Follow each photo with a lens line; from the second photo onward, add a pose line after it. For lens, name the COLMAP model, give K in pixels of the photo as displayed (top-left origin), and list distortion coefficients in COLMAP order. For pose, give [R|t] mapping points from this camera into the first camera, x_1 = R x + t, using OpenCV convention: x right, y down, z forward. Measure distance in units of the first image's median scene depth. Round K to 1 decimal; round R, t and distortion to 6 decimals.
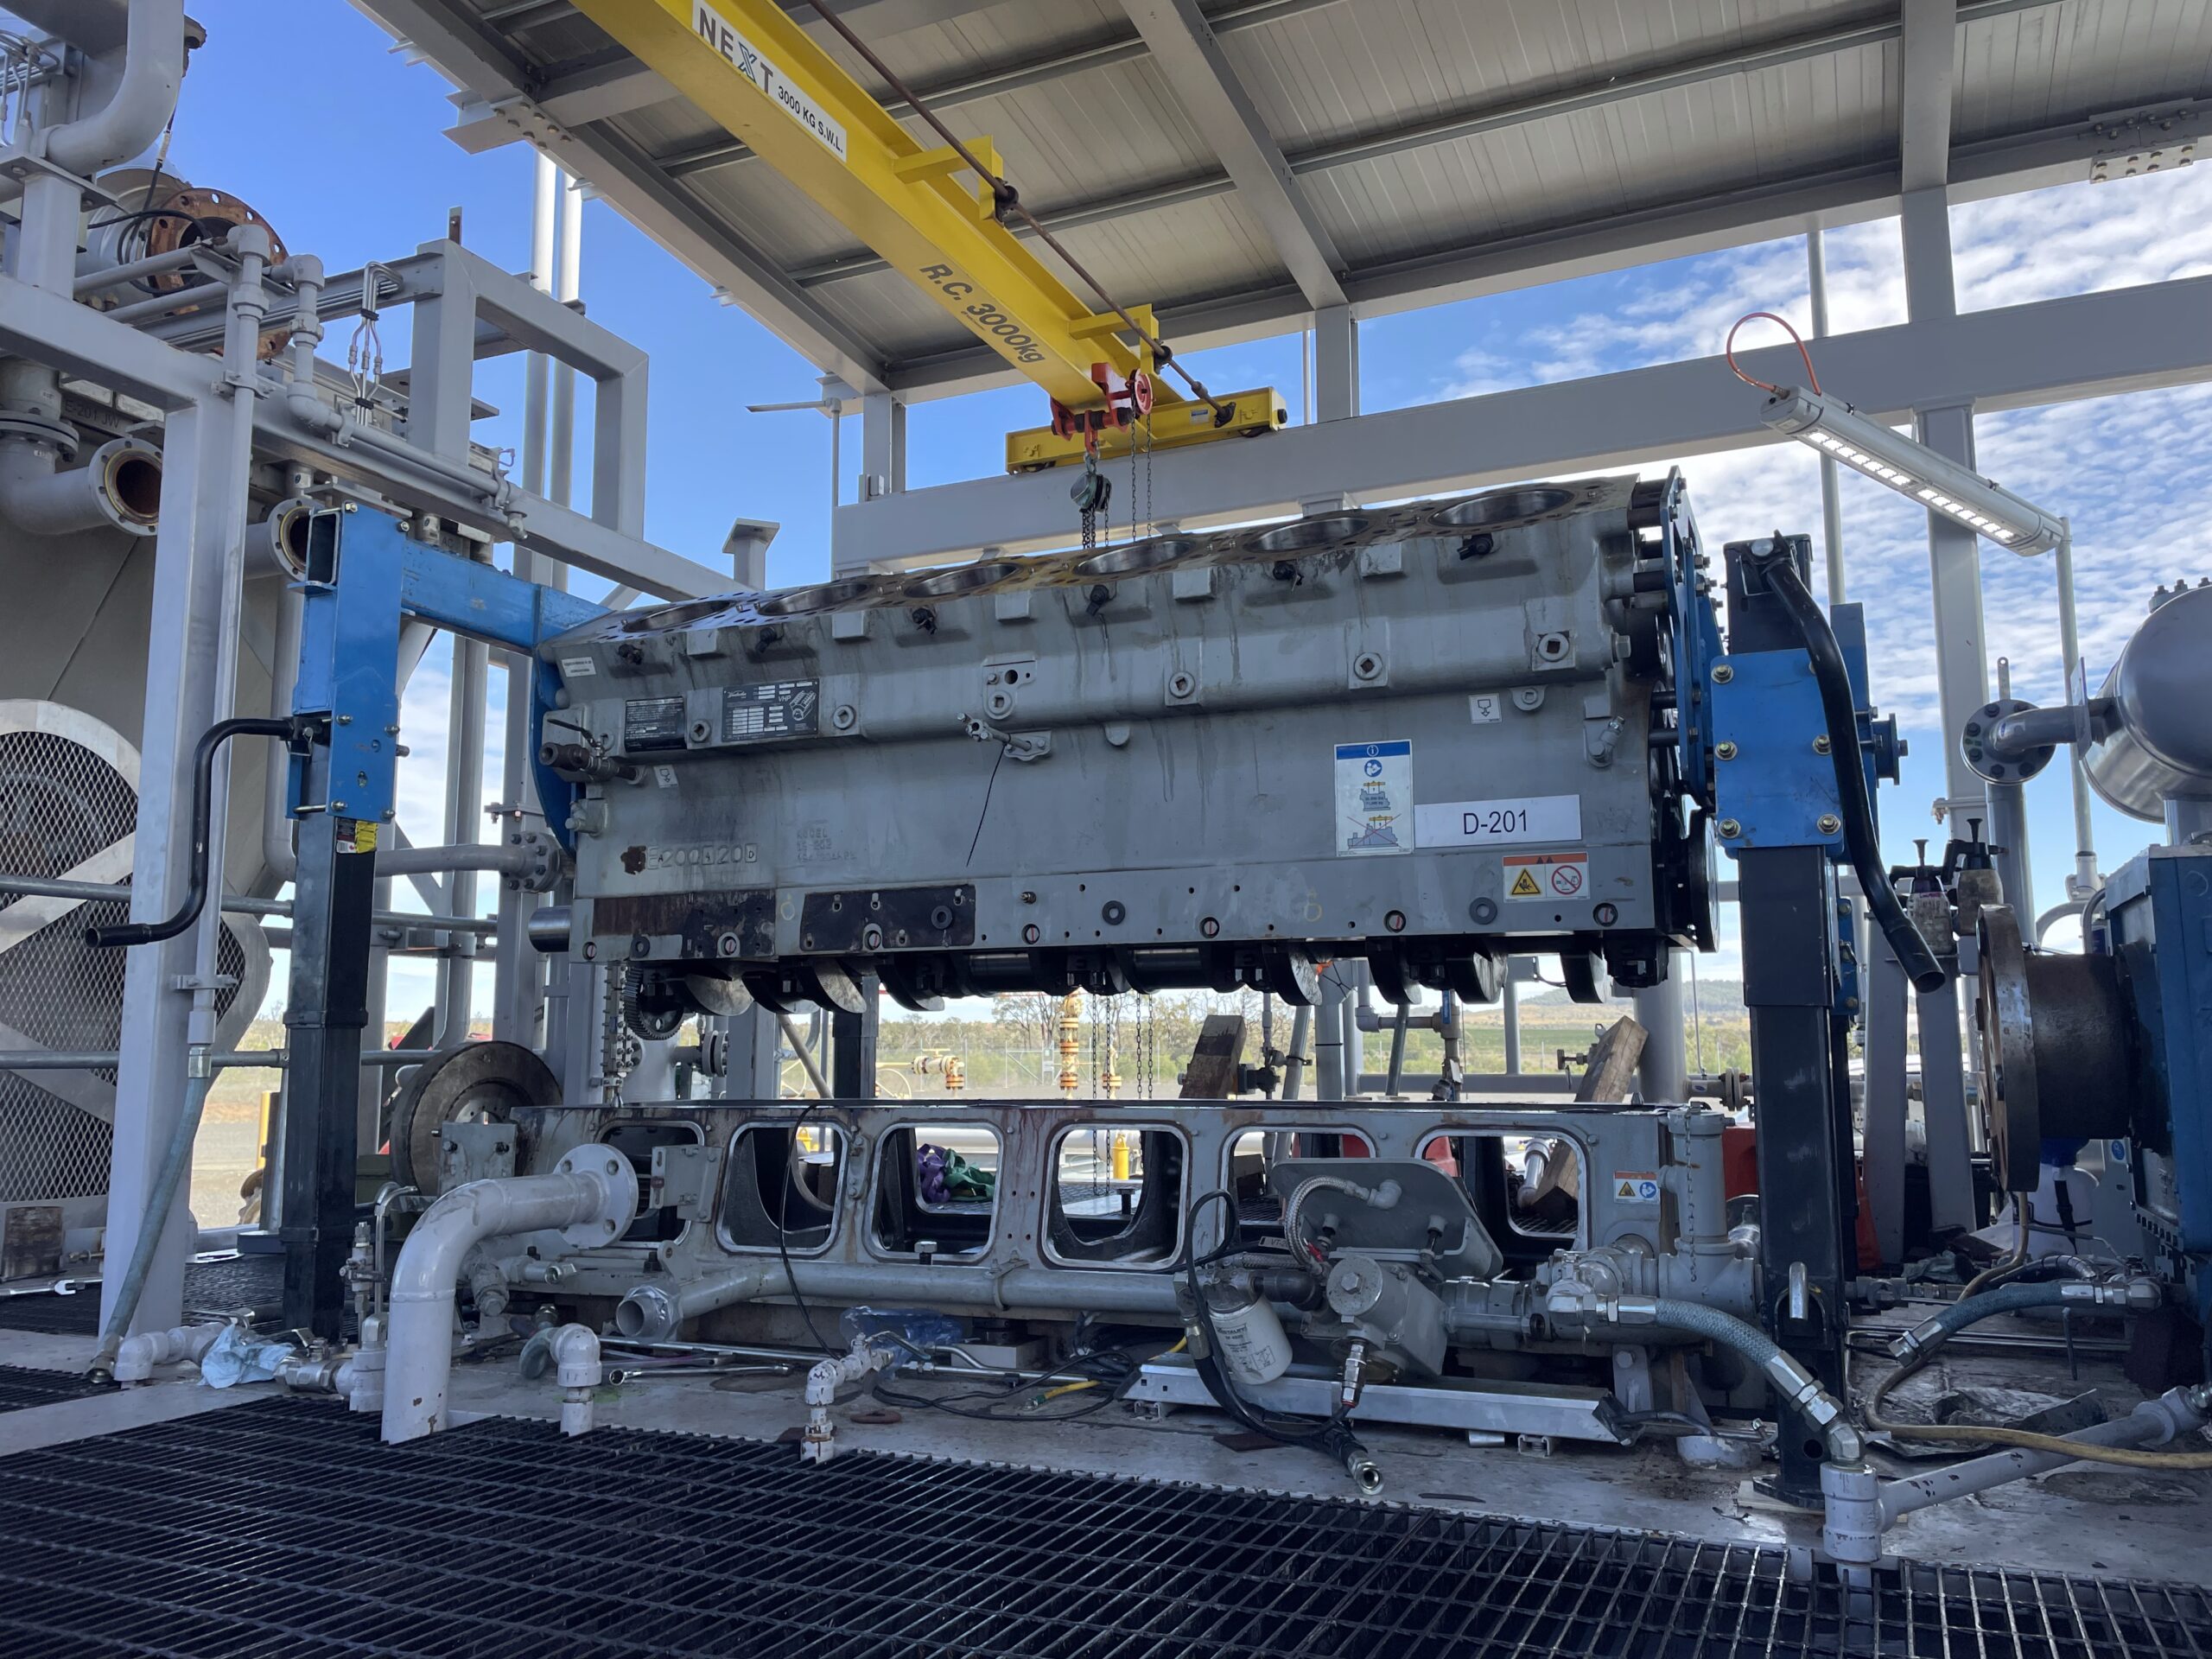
lens RADIAL K [[1681.0, 0, 1107.5], [0, 1681.0, 833.4], [0, 0, 1]] dist [0.003073, -0.014365]
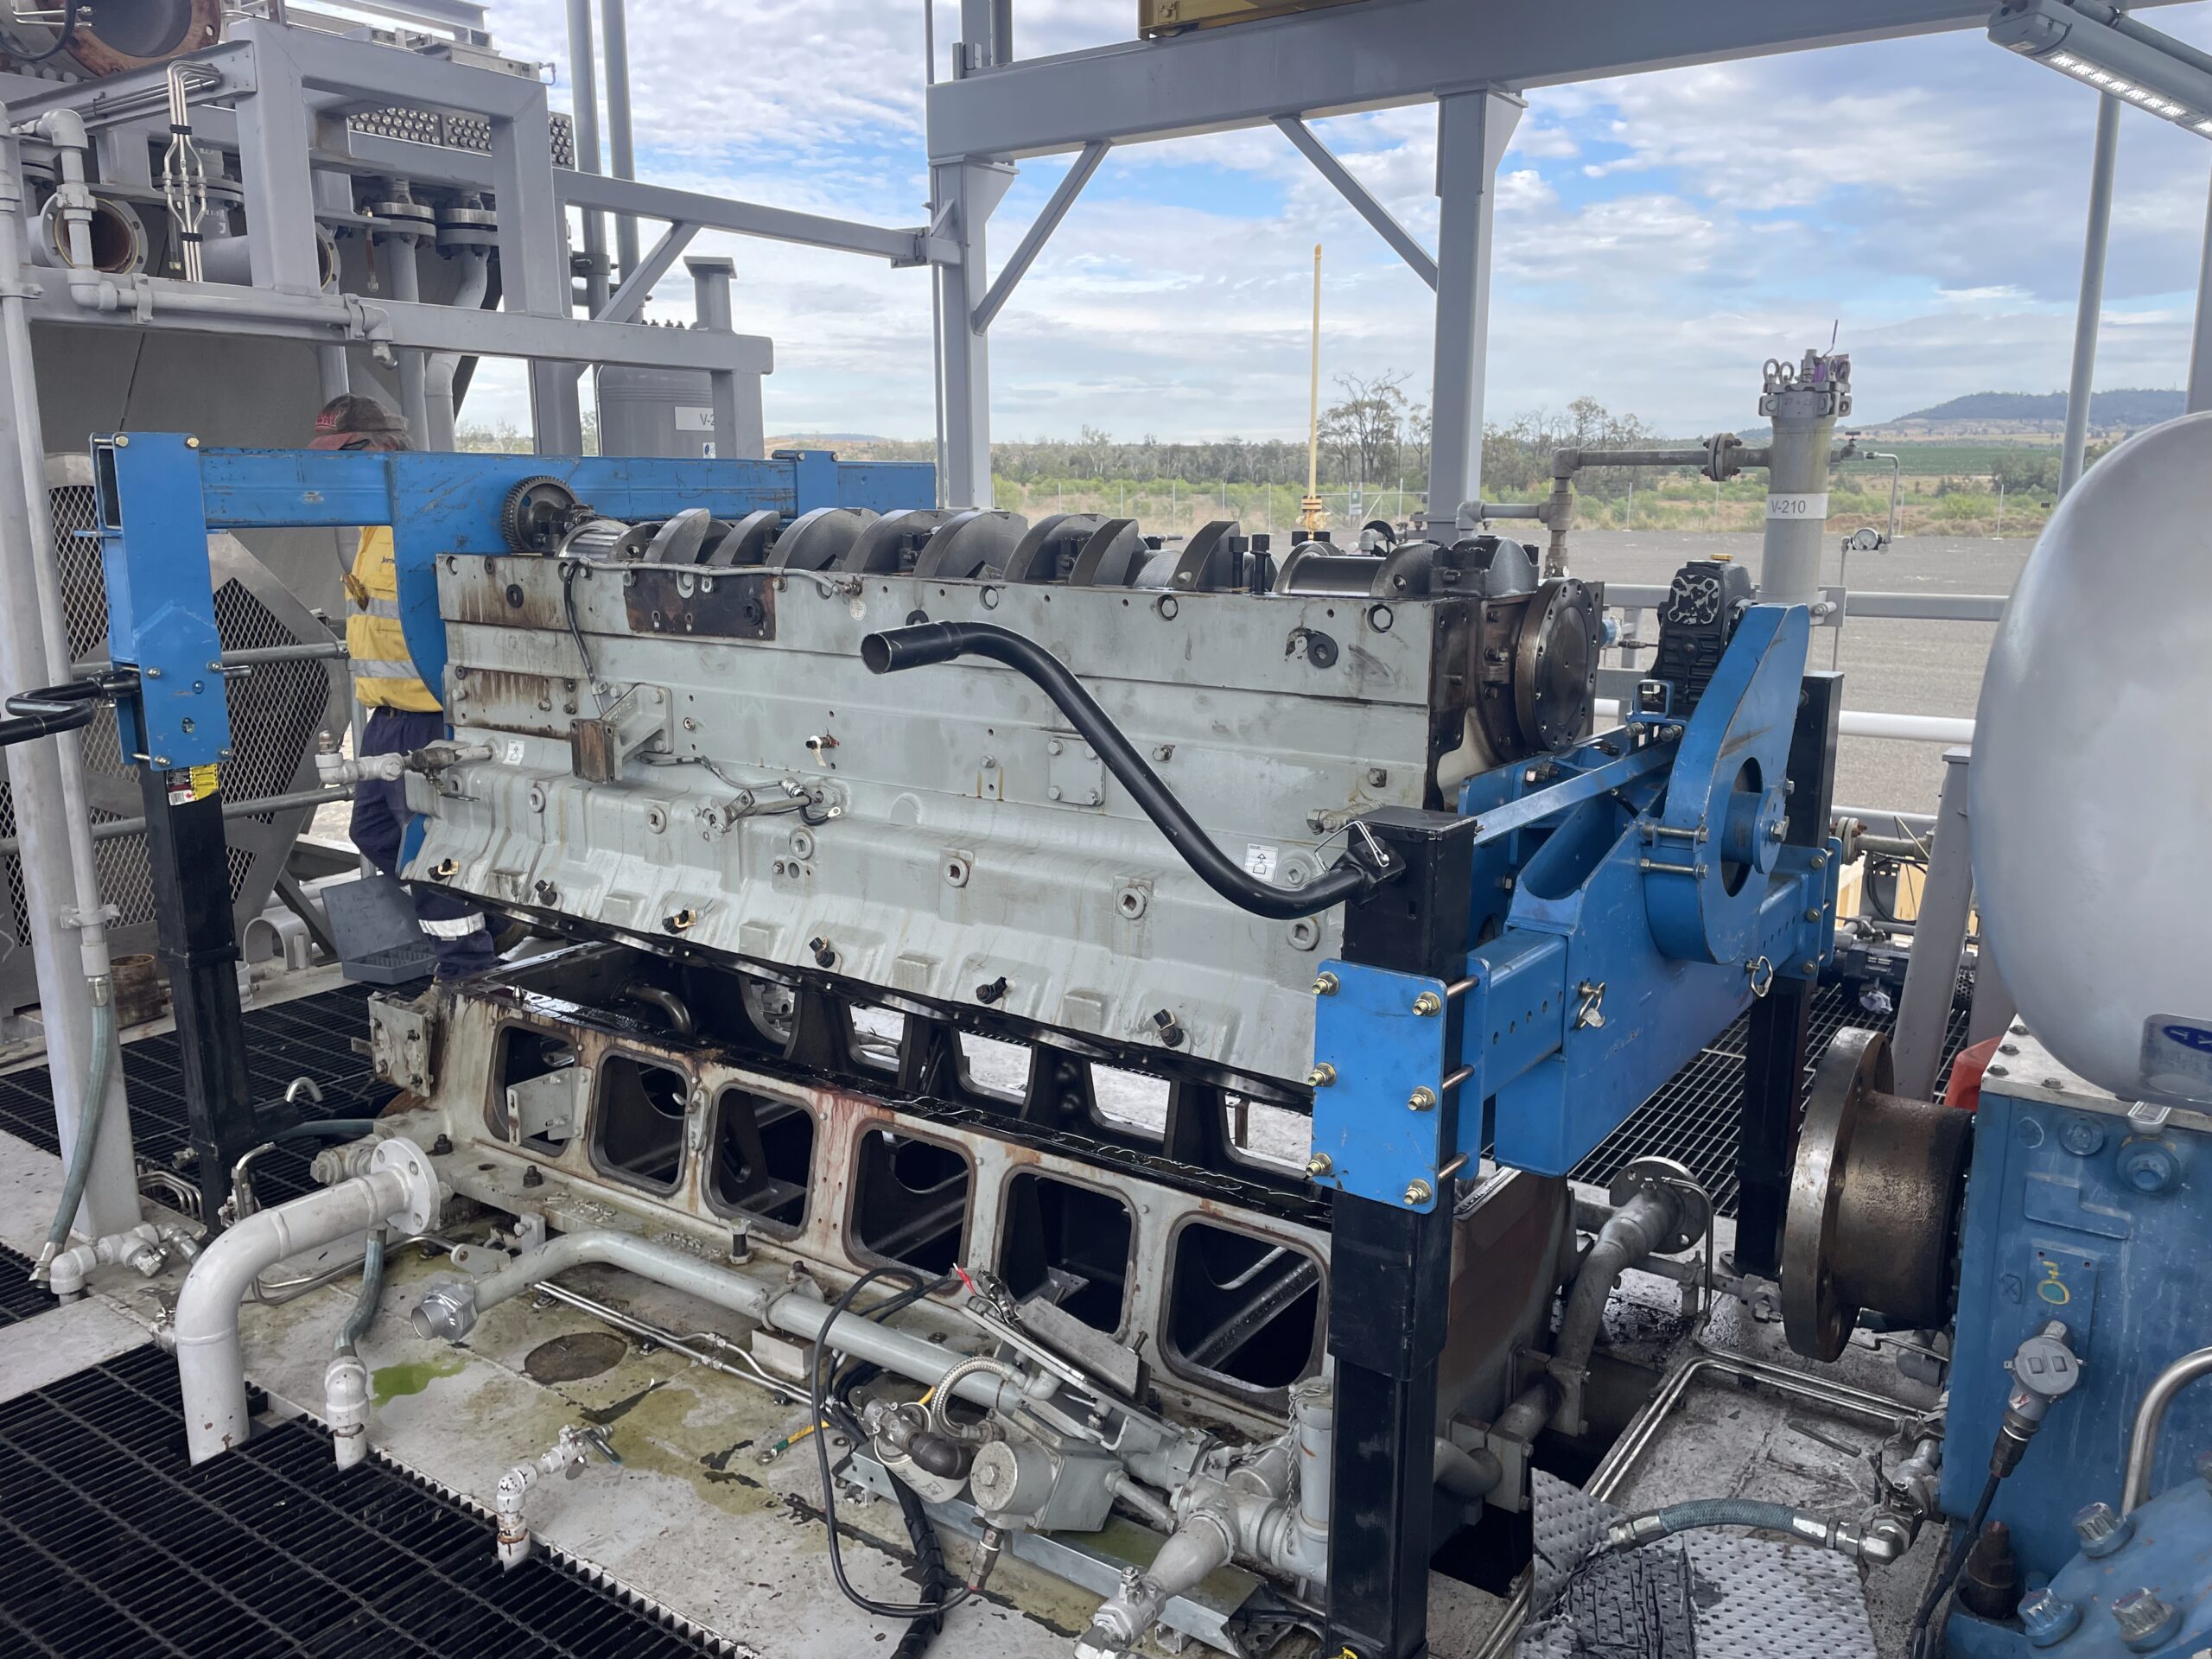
lens RADIAL K [[1681.0, 0, 1111.3], [0, 1681.0, 847.5], [0, 0, 1]] dist [0.003073, -0.014365]
pose [[0.981132, 0.043494, -0.188384, 0.271480], [0.024558, 0.938439, 0.344571, -0.288629], [0.191774, -0.342696, 0.919664, 0.176476]]
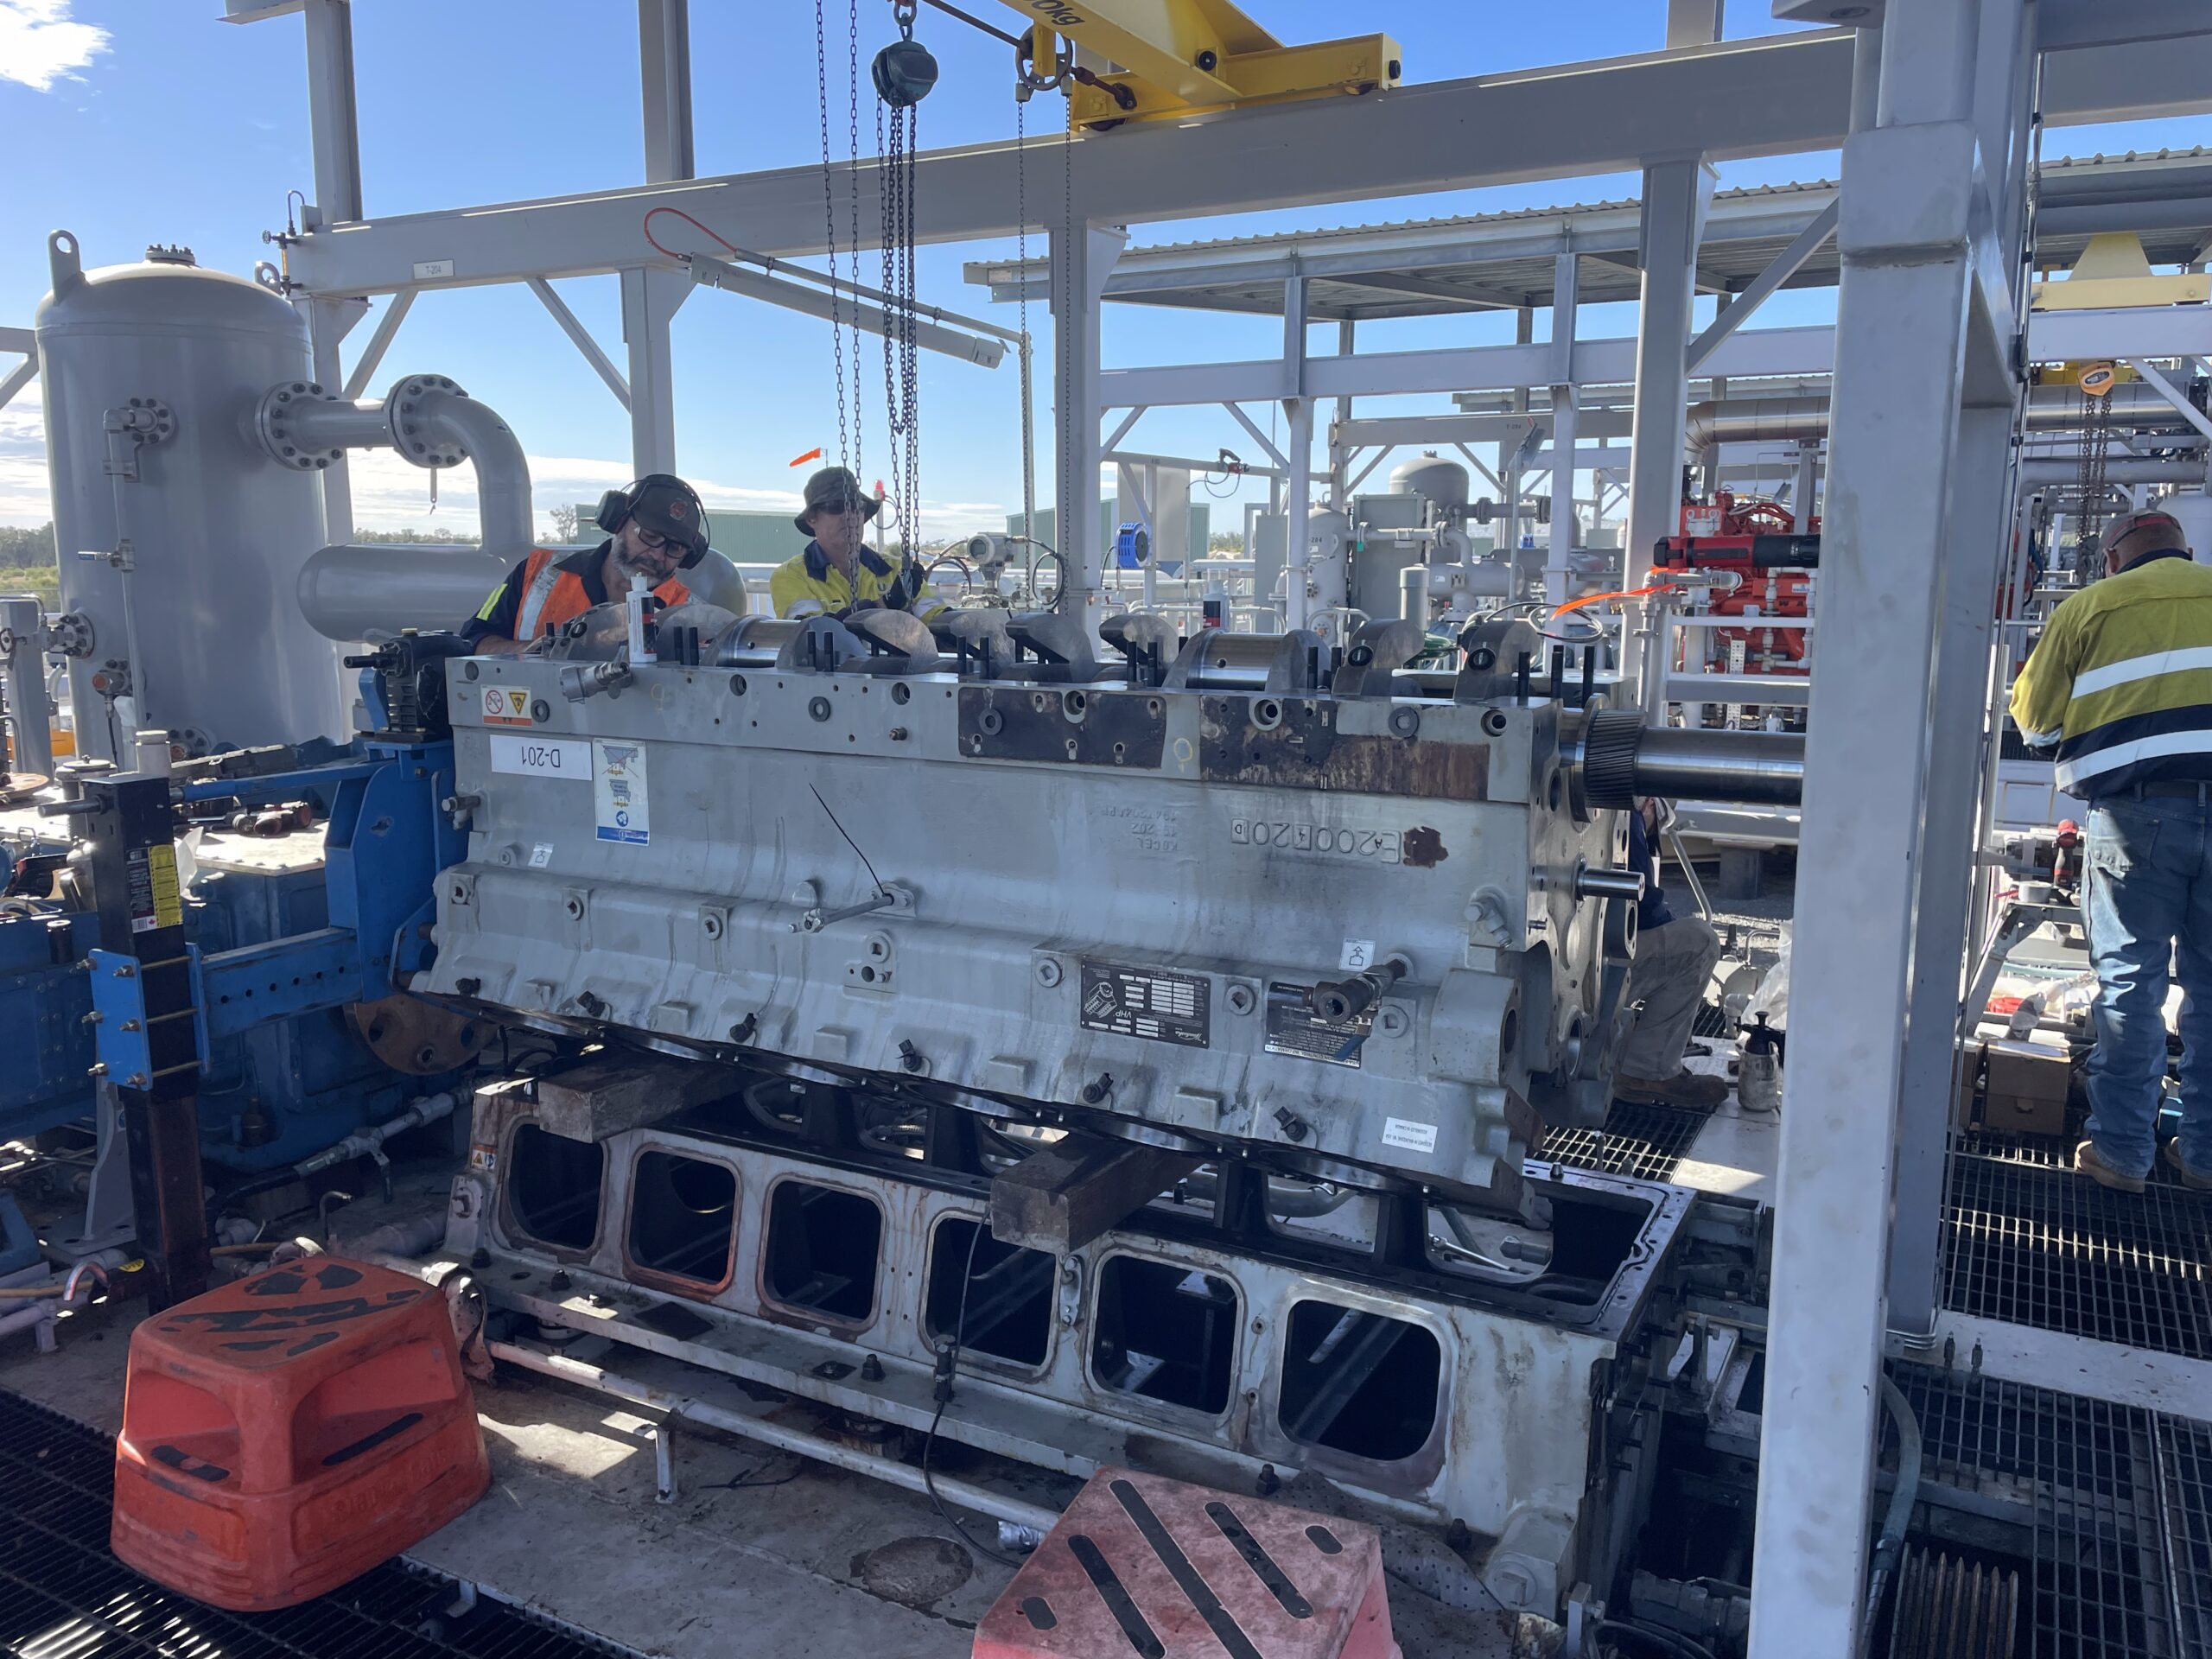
lens RADIAL K [[1681.0, 0, 1106.2], [0, 1681.0, 834.1], [0, 0, 1]] dist [0.003073, -0.014365]
pose [[-0.607126, -0.135555, 0.782958, -0.792672], [0.108052, -0.990273, -0.087662, 0.072490], [0.787225, 0.031379, 0.615867, 0.493162]]
